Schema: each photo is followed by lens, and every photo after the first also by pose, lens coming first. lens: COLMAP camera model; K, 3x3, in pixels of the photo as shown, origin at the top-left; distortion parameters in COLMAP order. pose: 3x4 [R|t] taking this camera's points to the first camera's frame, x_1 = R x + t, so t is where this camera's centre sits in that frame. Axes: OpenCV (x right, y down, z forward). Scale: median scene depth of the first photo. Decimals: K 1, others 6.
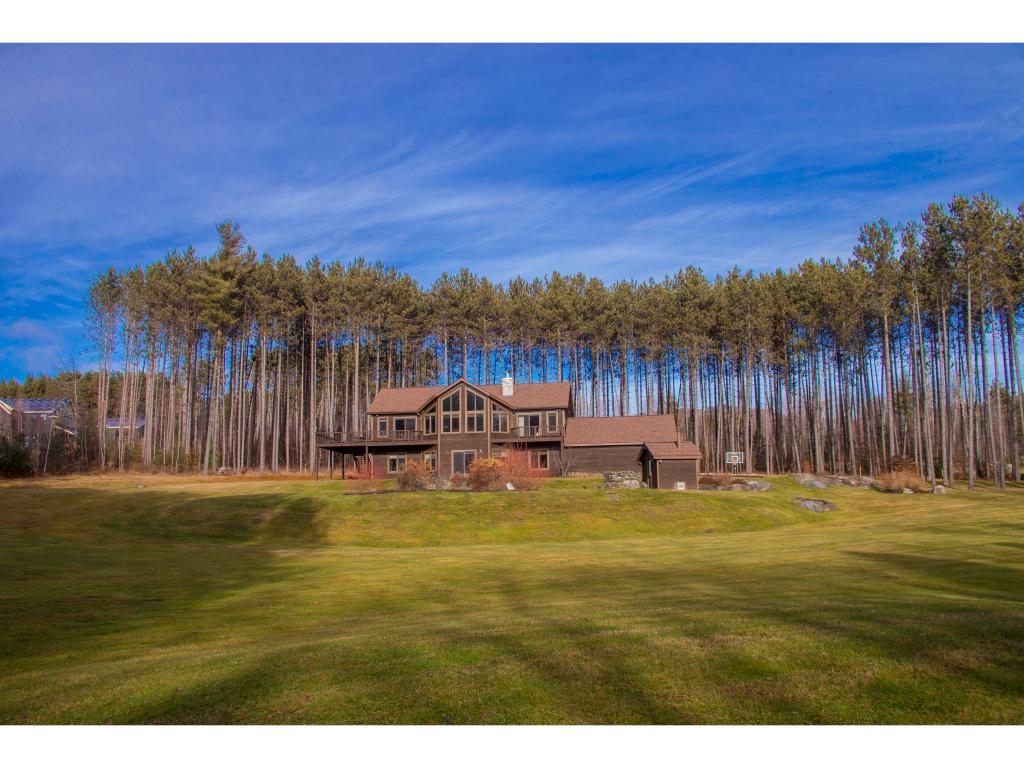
lens RADIAL K [[891.5, 0, 510.6], [0, 891.5, 392.4], [0, 0, 1]] dist [-0.054806, 0.007915]
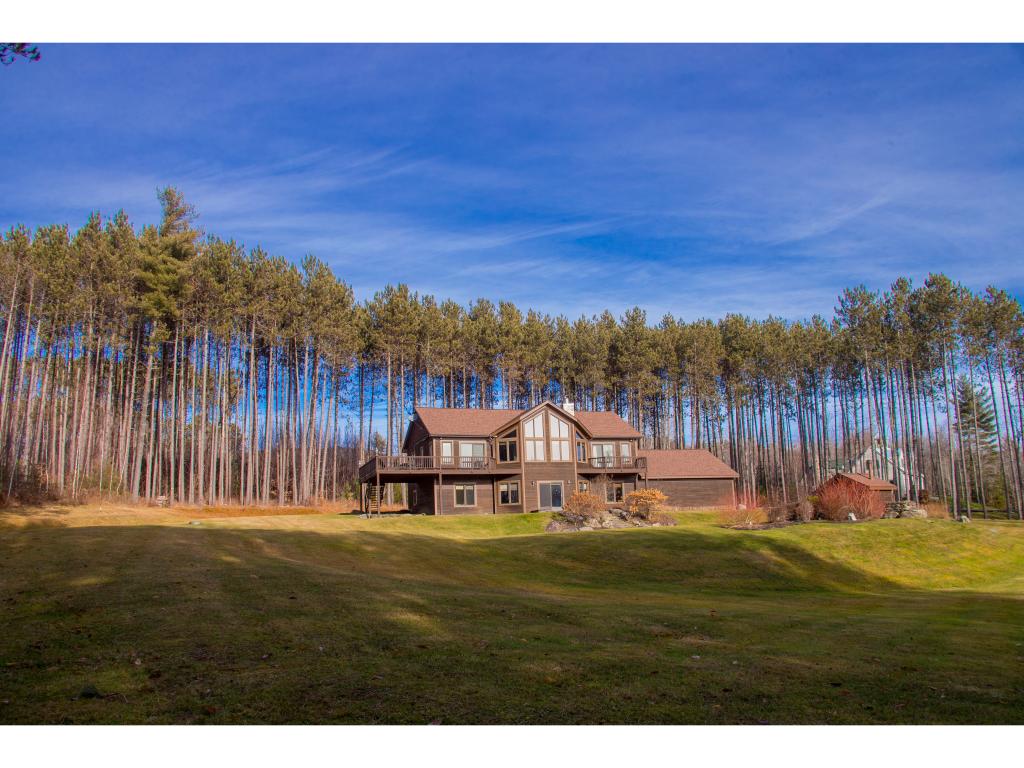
lens RADIAL K [[788.5, 0, 511.7], [0, 788.5, 384.8], [0, 0, 1]] dist [-0.066919, -0.003437]
pose [[0.877821, 0.075072, 0.473070, -0.452332], [-0.043879, 0.996092, -0.076651, 0.030132], [-0.476975, 0.046528, 0.877684, 0.311445]]
